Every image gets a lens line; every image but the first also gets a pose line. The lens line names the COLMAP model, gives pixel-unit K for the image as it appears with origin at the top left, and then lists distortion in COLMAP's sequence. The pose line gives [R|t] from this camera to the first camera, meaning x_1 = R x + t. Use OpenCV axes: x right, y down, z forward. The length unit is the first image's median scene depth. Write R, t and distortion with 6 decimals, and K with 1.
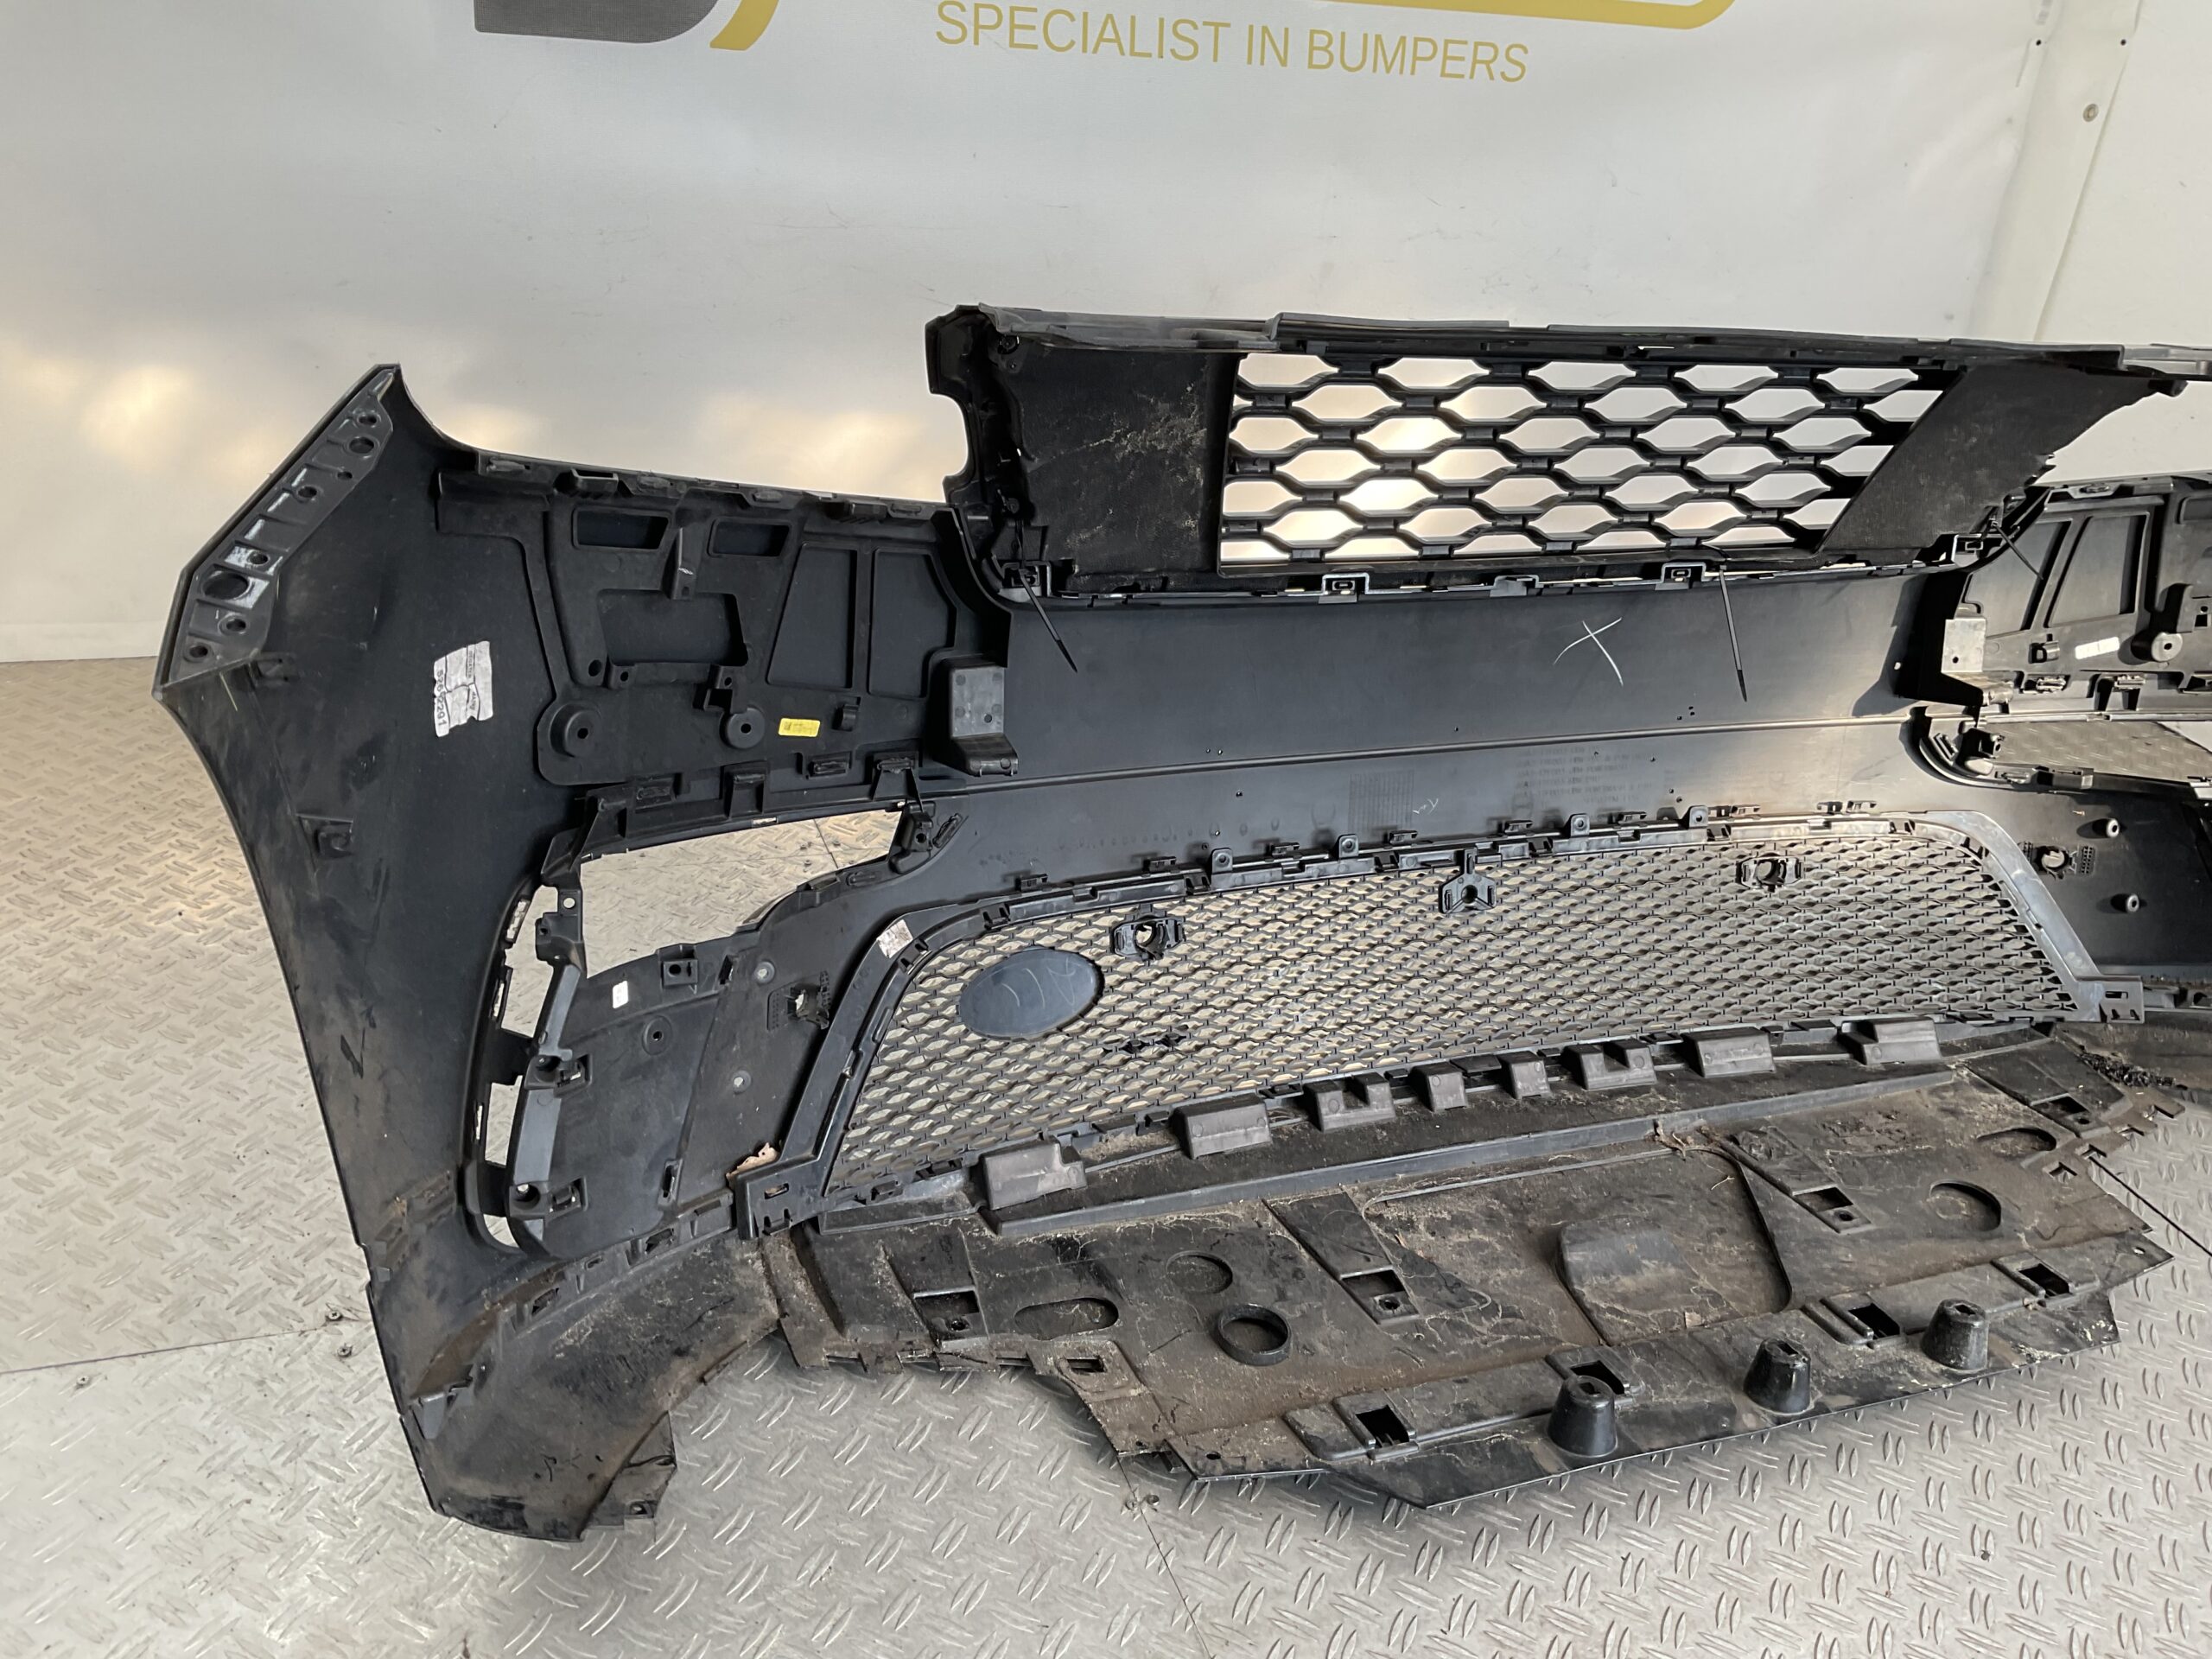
lens RADIAL K [[1855.1, 0, 1112.4], [0, 1855.1, 844.1], [0, 0, 1]] dist [0.055142, -0.106153]
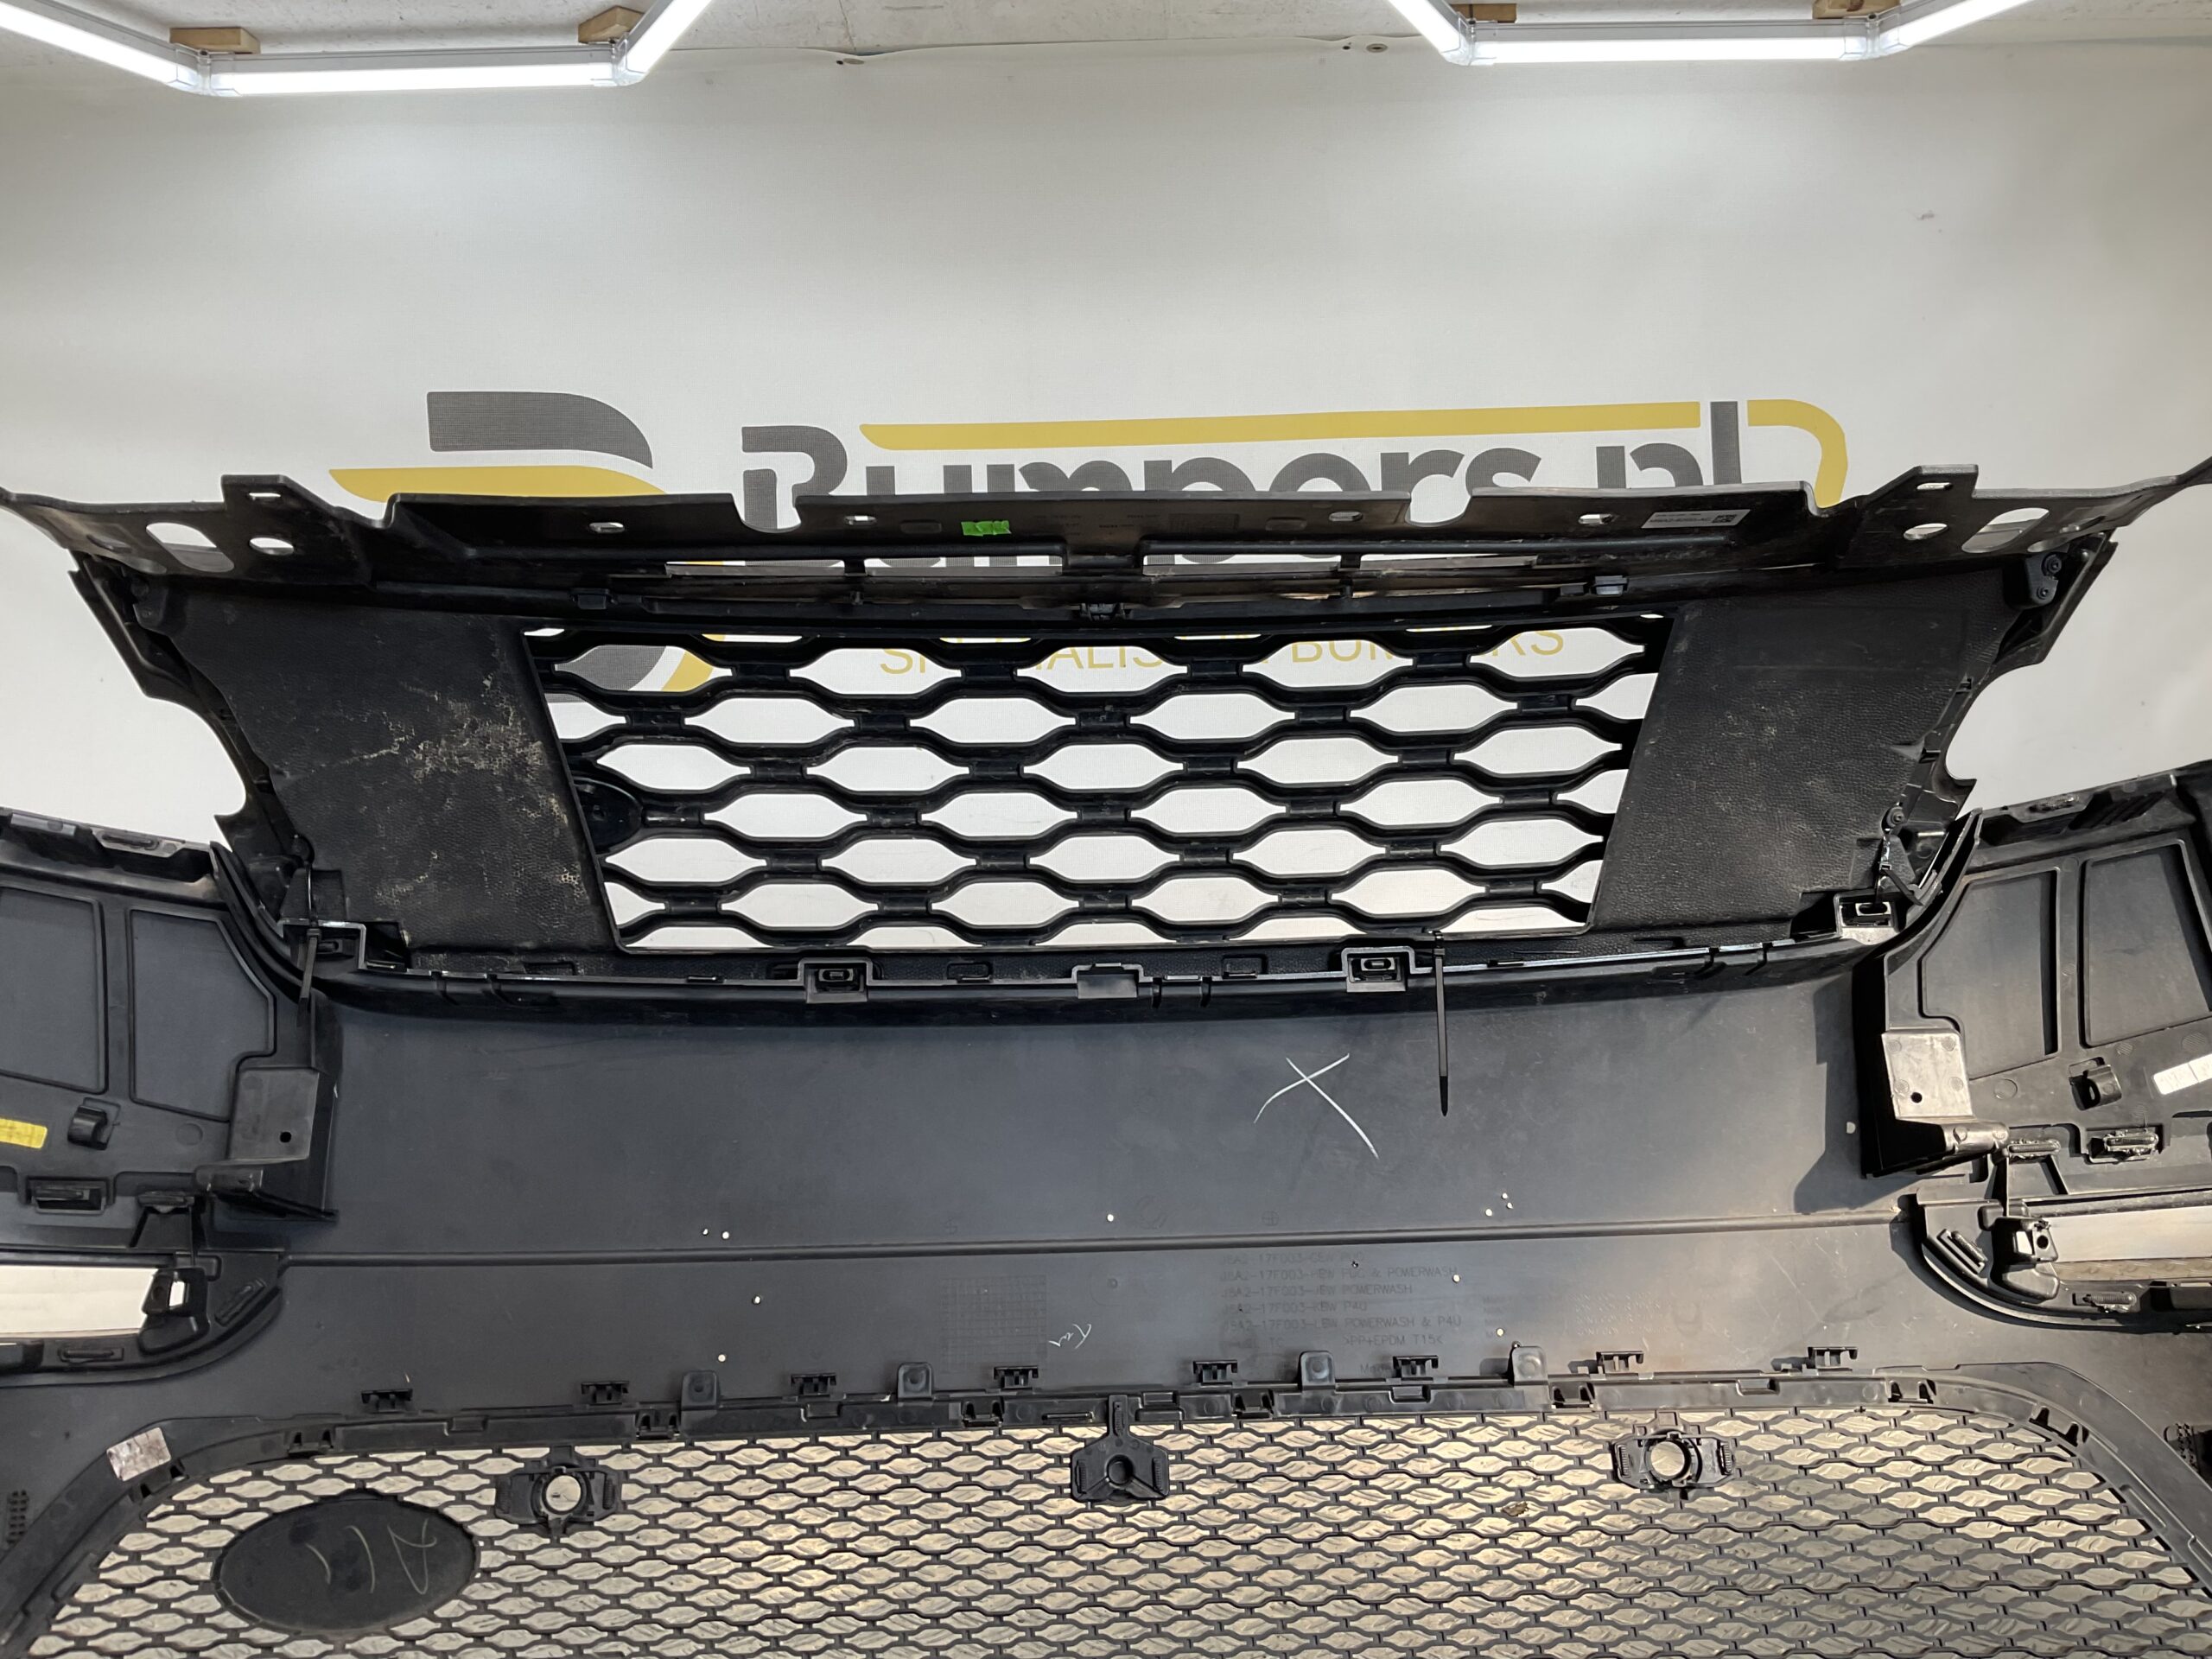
lens RADIAL K [[1855.1, 0, 1110.1], [0, 1855.1, 826.8], [0, 0, 1]] dist [0.055142, -0.106153]
pose [[0.938636, -0.126041, -0.321055, 0.430767], [-0.049257, 0.872312, -0.486462, 0.148920], [0.341375, 0.472425, 0.812575, 0.370219]]
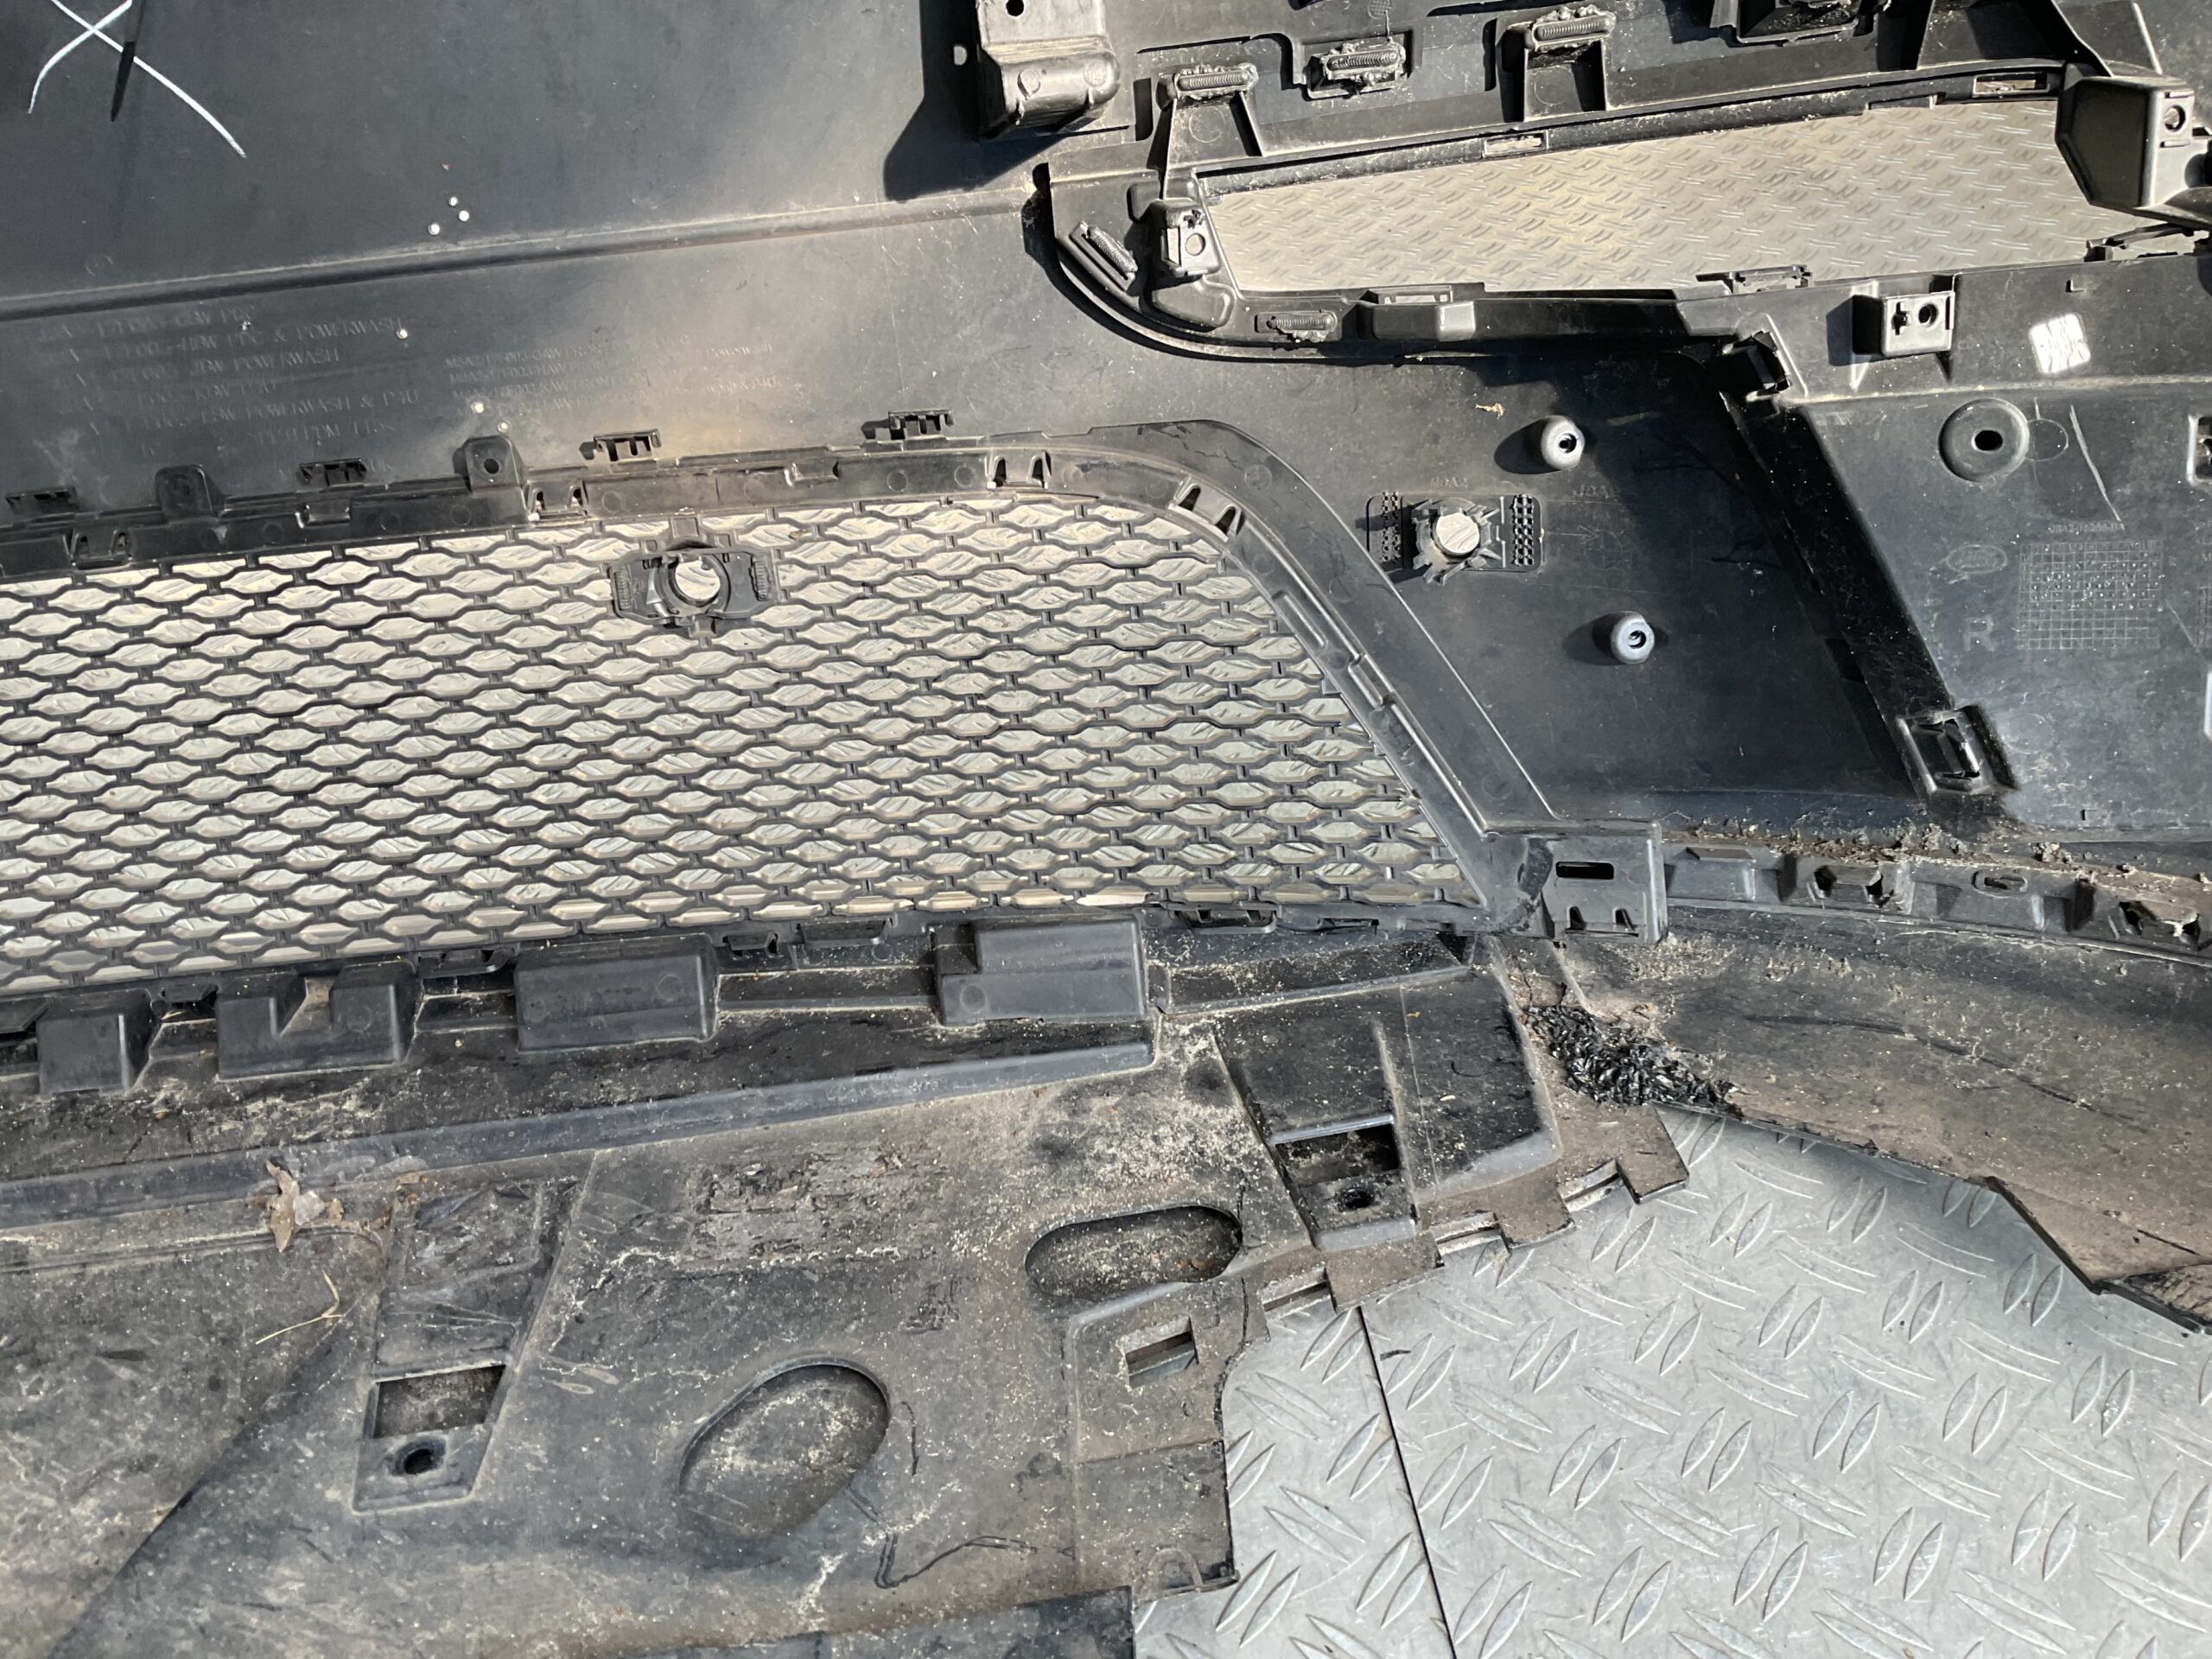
lens RADIAL K [[1921.0, 0, 1093.7], [0, 1921.0, 822.5], [0, 0, 1]] dist [0.125112, -0.016306]
pose [[0.955076, 0.004392, -0.296327, 0.615718], [0.028471, 0.993905, 0.106496, 0.026100], [0.294989, -0.110149, 0.949131, 0.635747]]
